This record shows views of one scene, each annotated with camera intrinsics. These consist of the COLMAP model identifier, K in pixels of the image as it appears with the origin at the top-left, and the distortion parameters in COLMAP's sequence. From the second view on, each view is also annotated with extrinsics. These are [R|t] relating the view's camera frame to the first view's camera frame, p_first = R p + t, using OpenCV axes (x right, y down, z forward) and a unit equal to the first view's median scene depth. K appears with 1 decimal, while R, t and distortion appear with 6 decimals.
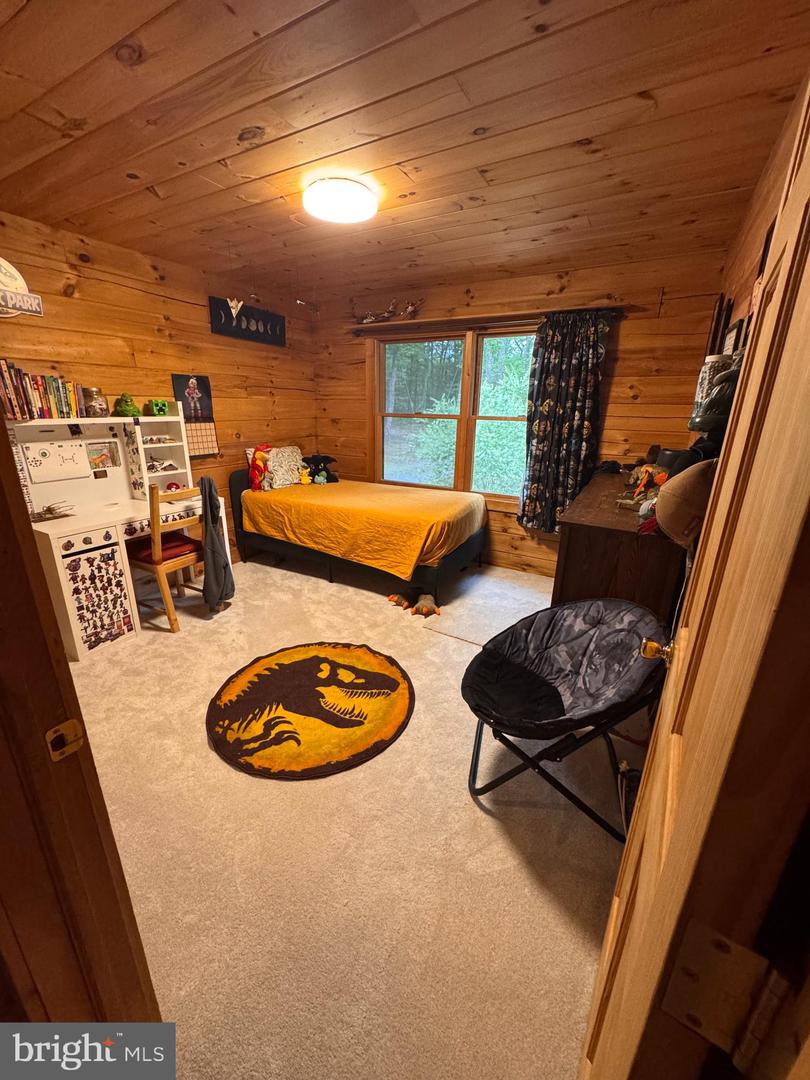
lens RADIAL K [[428.6, 0, 405.0], [0, 428.6, 540.0], [0, 0, 1]] dist [-0.003024, -0.000027]
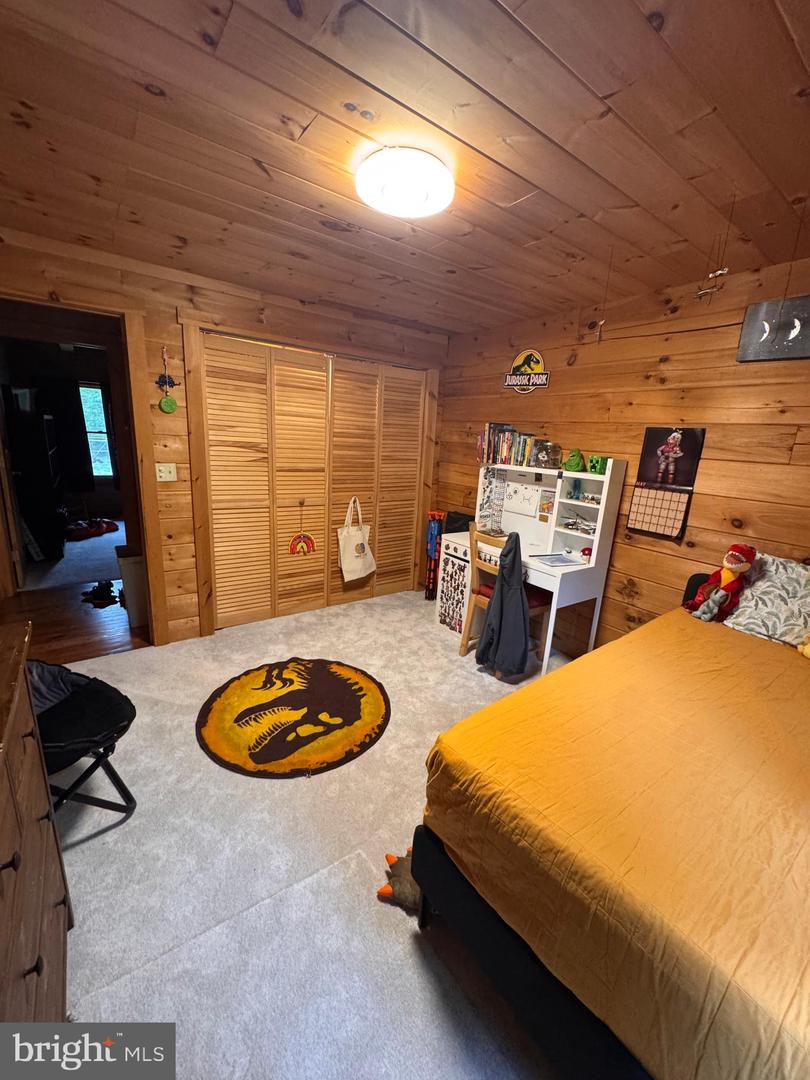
lens RADIAL K [[428.6, 0, 405.0], [0, 428.6, 540.0], [0, 0, 1]] dist [-0.003024, -0.000027]
pose [[-0.413505, 0.173479, -0.893823, 0.516588], [-0.337079, 0.882763, 0.327274, -0.406710], [0.845808, 0.436618, -0.306550, 1.246740]]
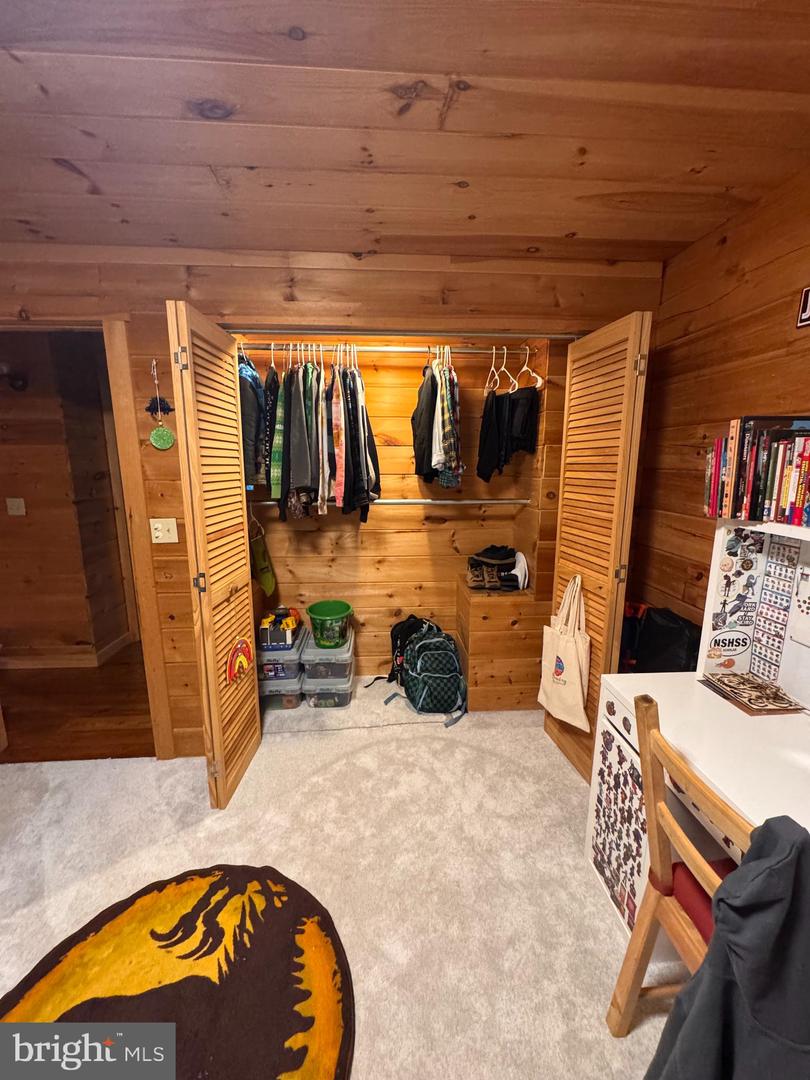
lens RADIAL K [[428.6, 0, 405.0], [0, 428.6, 540.0], [0, 0, 1]] dist [-0.003024, -0.000027]
pose [[-0.834701, 0.087048, -0.543781, -0.209638], [-0.179617, 0.890398, 0.418246, -0.392326], [0.520589, 0.446782, -0.727580, 1.131975]]
